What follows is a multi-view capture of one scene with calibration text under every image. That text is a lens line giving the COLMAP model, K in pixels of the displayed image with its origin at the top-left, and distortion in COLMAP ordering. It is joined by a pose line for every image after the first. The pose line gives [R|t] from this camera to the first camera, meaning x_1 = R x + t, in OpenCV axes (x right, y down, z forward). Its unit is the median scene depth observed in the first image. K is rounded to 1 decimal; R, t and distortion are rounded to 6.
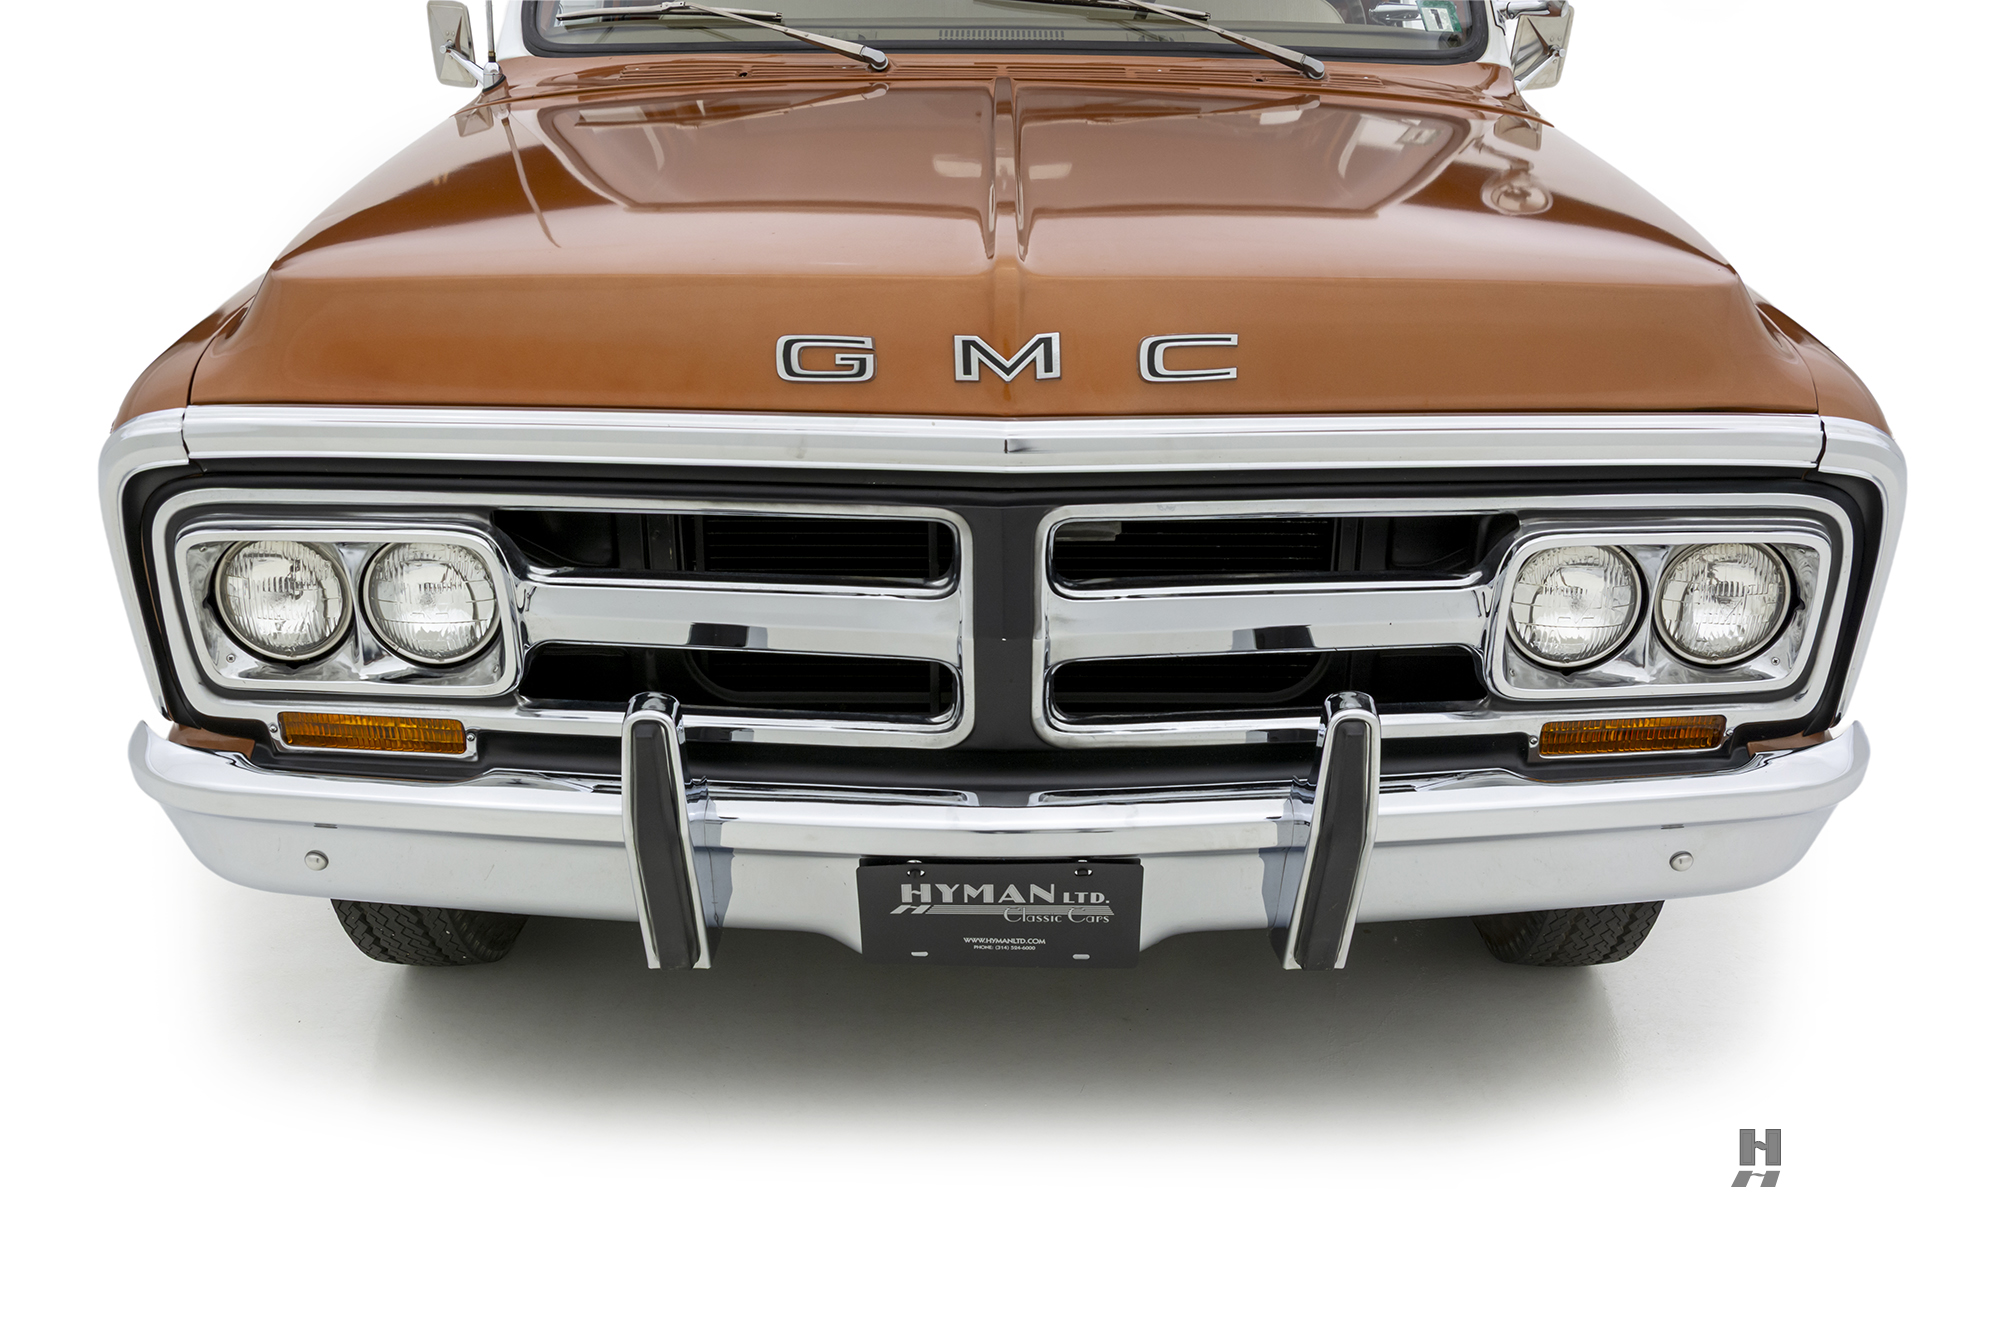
lens RADIAL K [[1884.2, 0, 1000.0], [0, 1884.2, 666.5], [0, 0, 1]] dist [-0.010357, -0.005649]
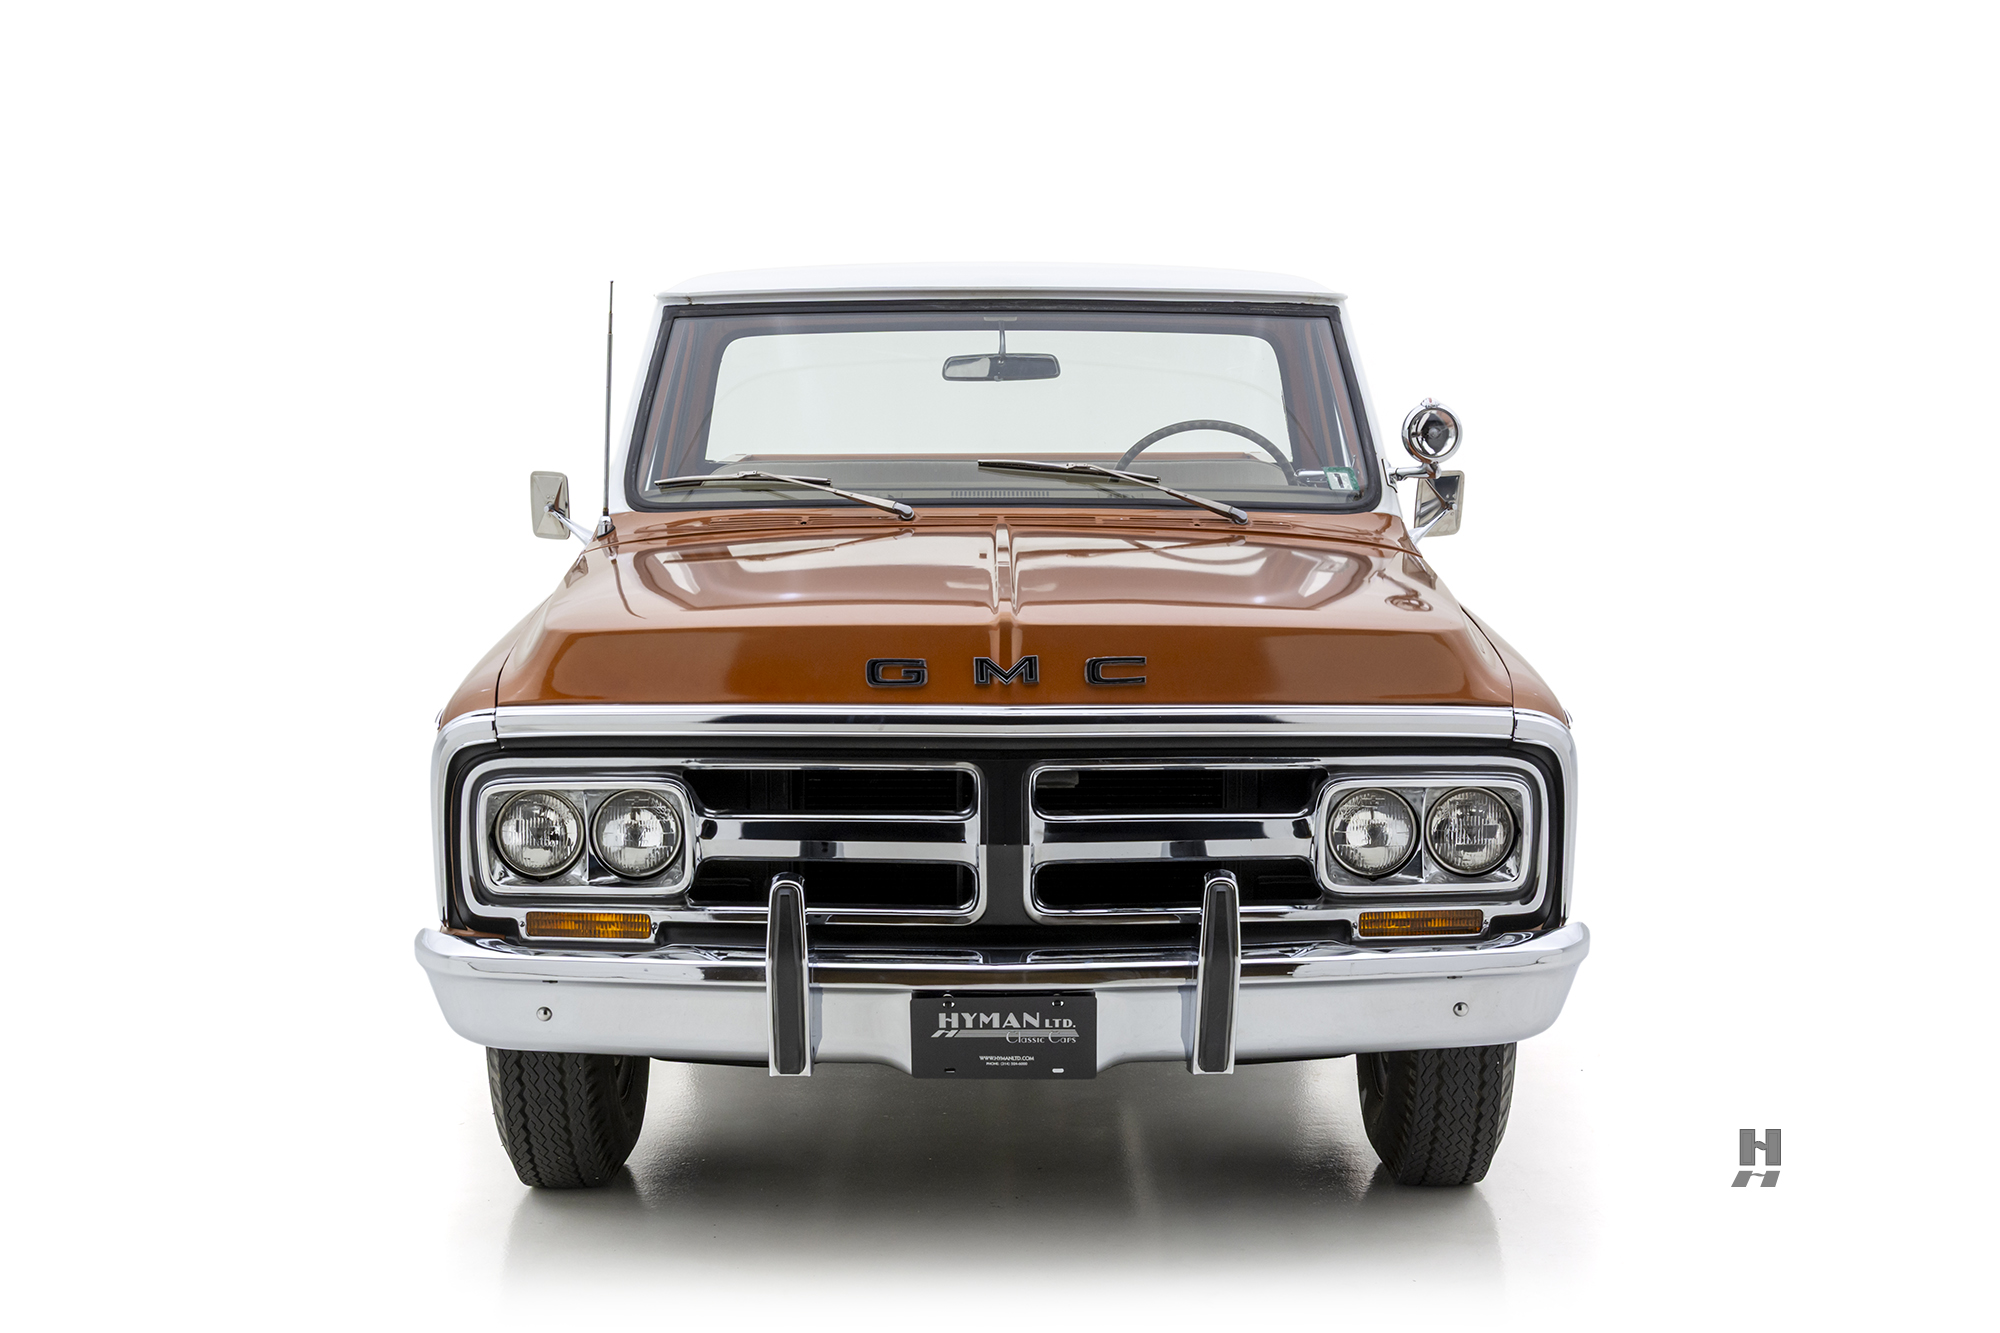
lens RADIAL K [[2837.1, 0, 1000.0], [0, 2837.1, 666.5], [0, 0, 1]] dist [-0.027668, 0.121486]
pose [[0.999983, -0.005450, 0.001932, -0.005666], [0.005770, 0.962673, -0.270607, 0.457371], [-0.000385, 0.270614, 0.962688, -1.262341]]
